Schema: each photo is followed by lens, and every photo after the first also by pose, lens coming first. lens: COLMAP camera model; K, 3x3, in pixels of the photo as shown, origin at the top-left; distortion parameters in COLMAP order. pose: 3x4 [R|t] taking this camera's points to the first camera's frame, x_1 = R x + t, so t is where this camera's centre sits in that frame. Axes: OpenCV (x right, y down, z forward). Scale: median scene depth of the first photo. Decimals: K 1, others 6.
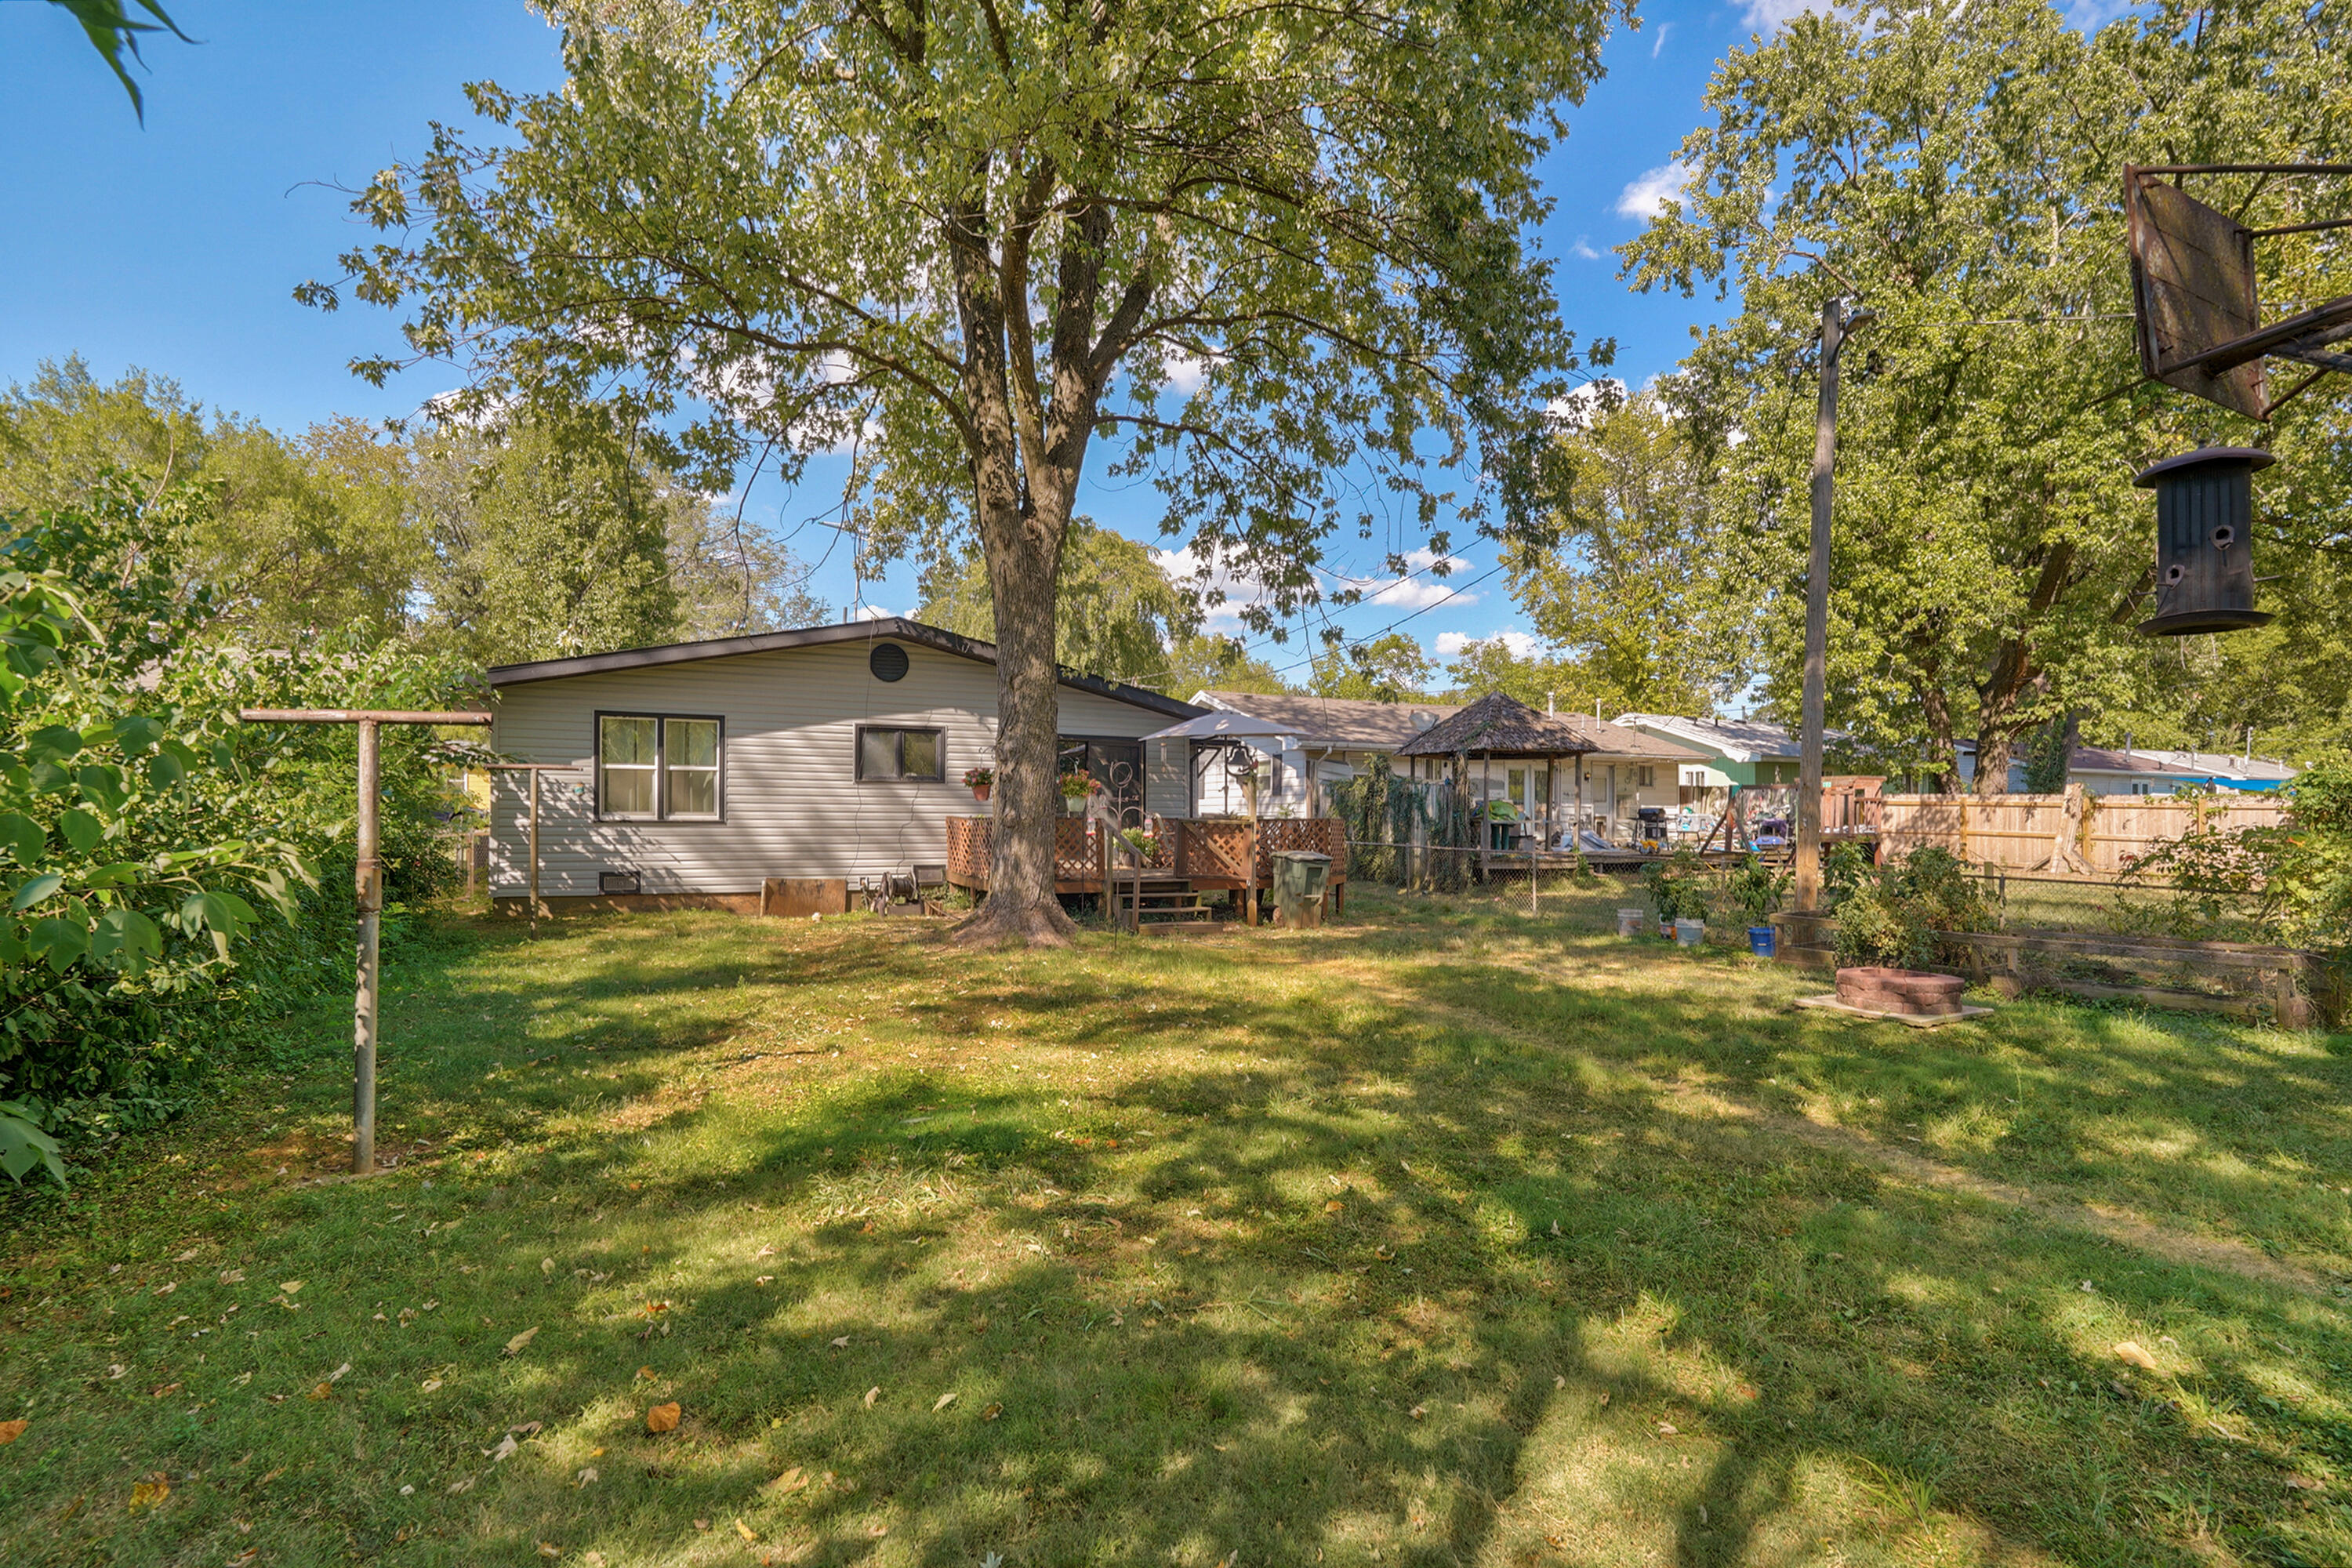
lens RADIAL K [[1064.6, 0, 1180.4], [0, 1064.6, 784.2], [0, 0, 1]] dist [-0.001864, -0.000219]
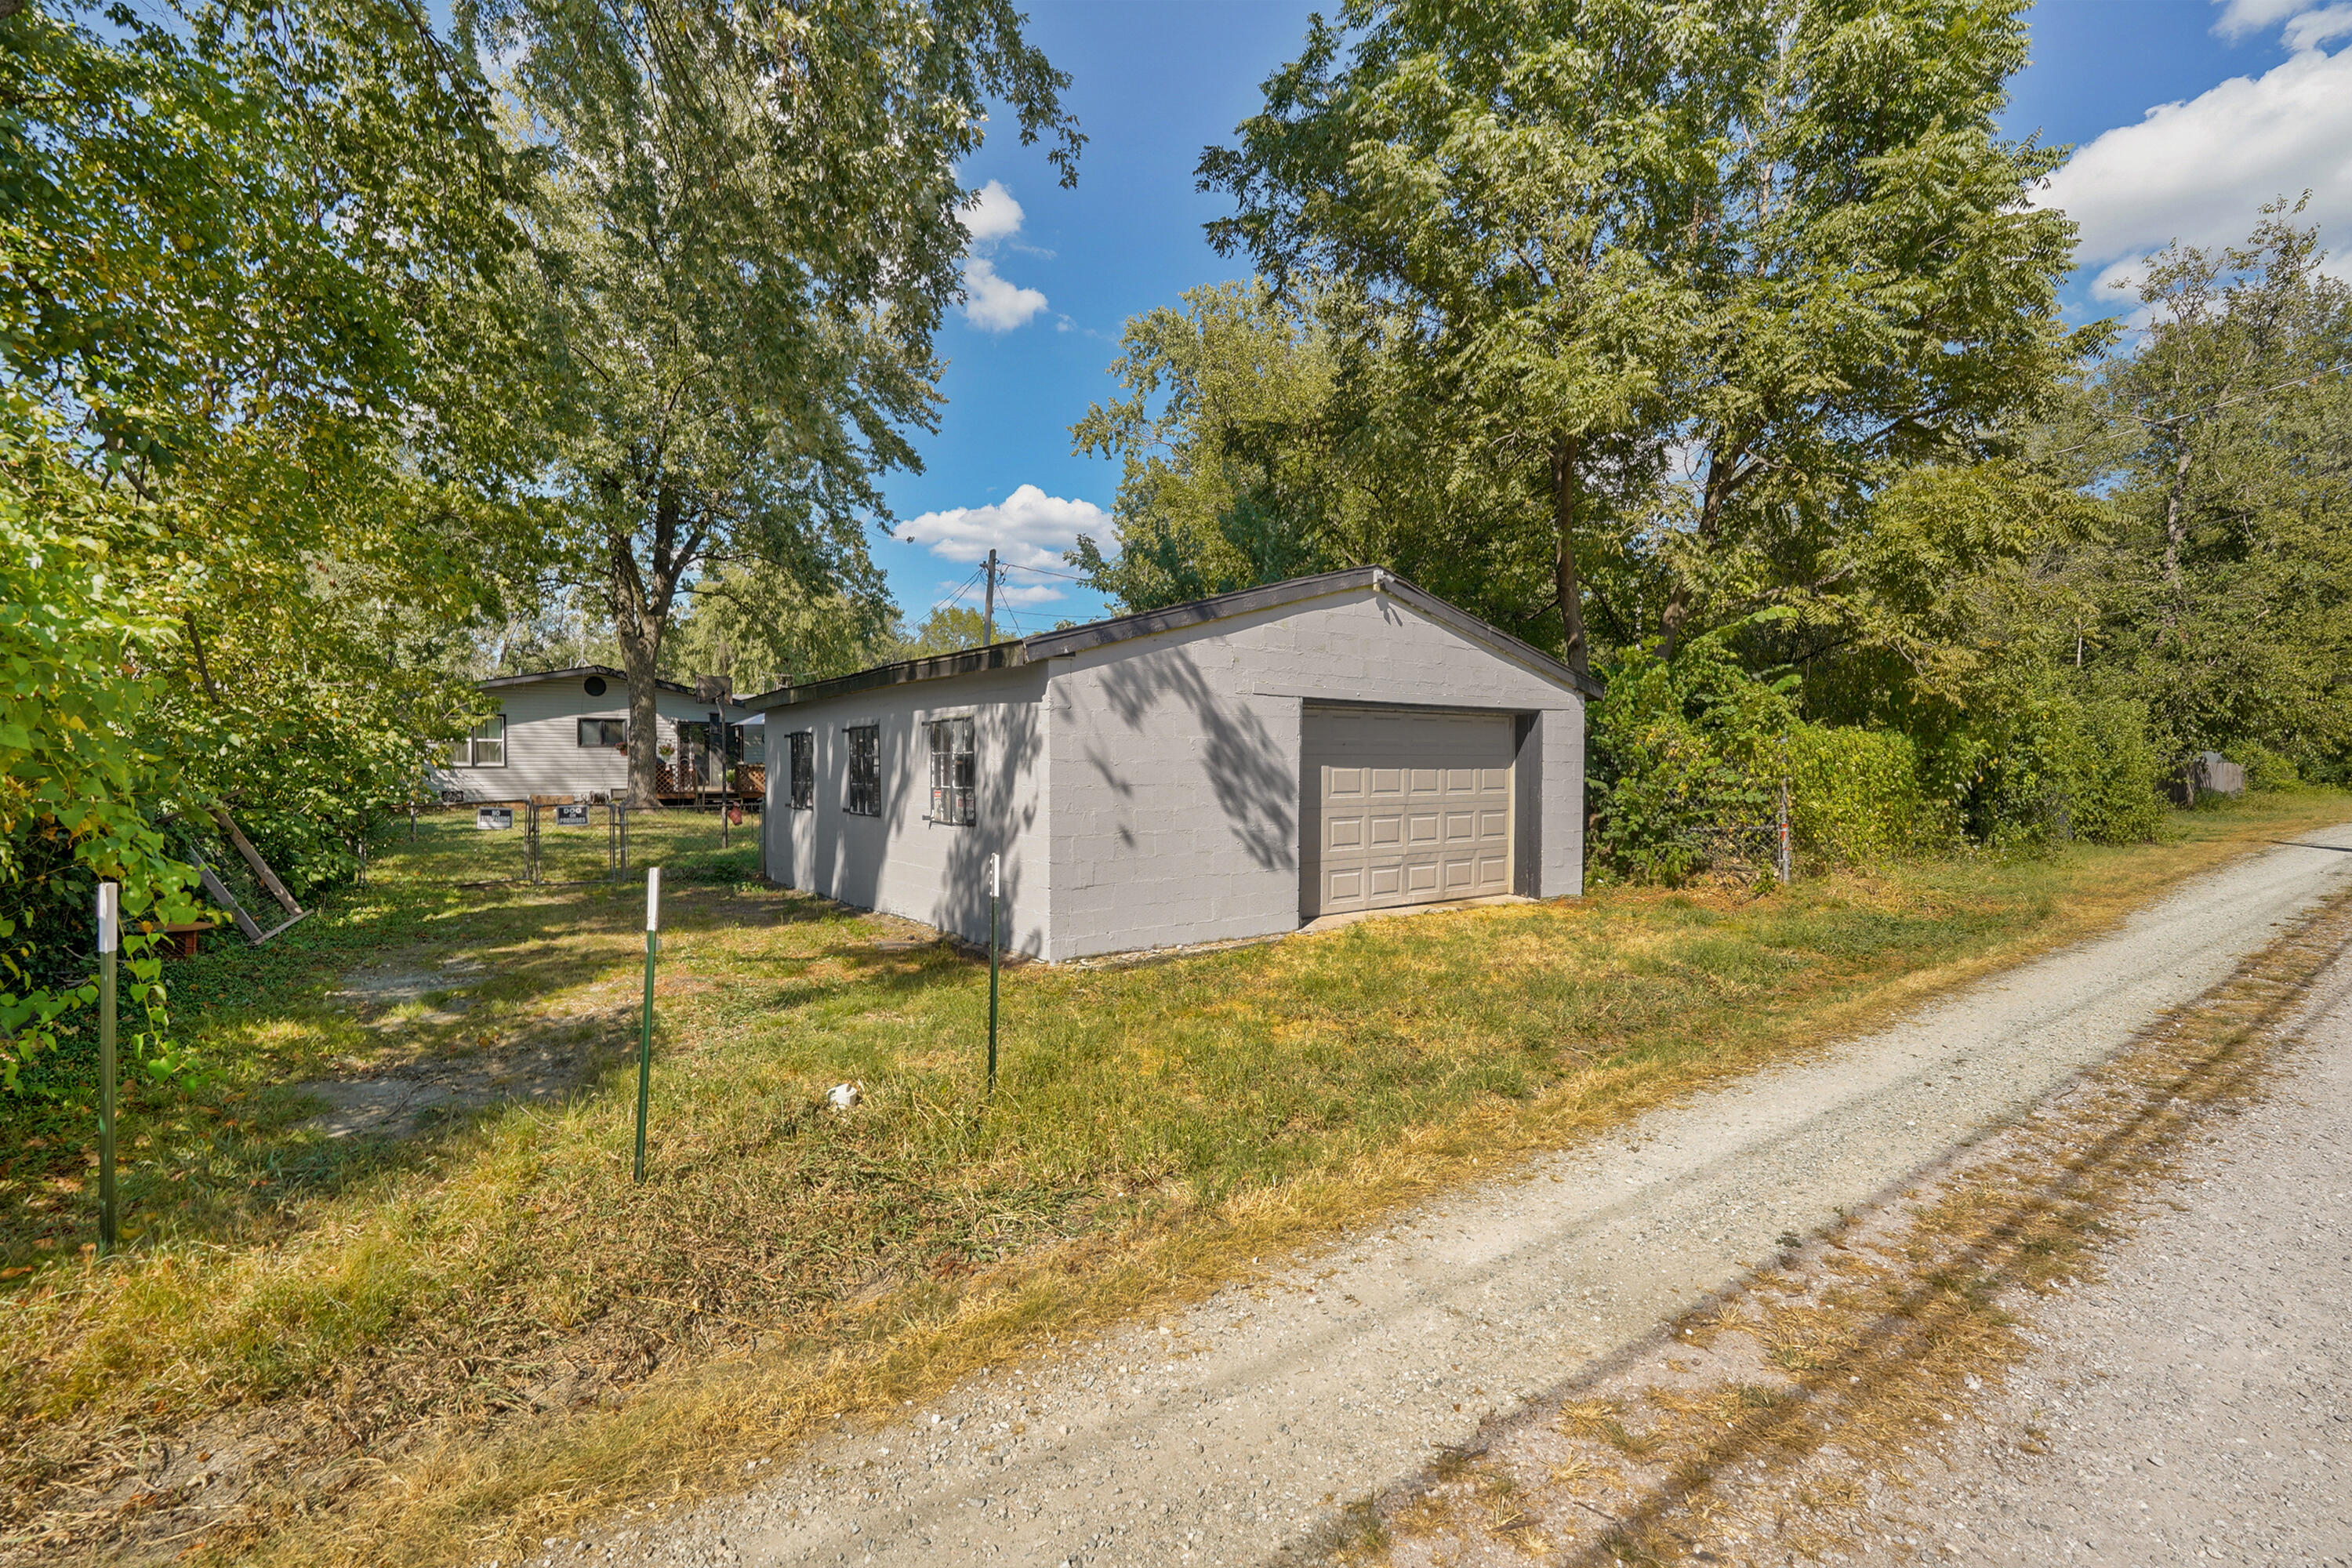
lens RADIAL K [[1064.6, 0, 1171.3], [0, 1064.6, 785.5], [0, 0, 1]] dist [-0.001864, -0.000219]
pose [[0.988853, -0.002231, 0.148877, 0.535307], [-0.004425, 0.999006, 0.044360, -0.024785], [-0.148828, -0.044525, 0.987860, -1.223265]]
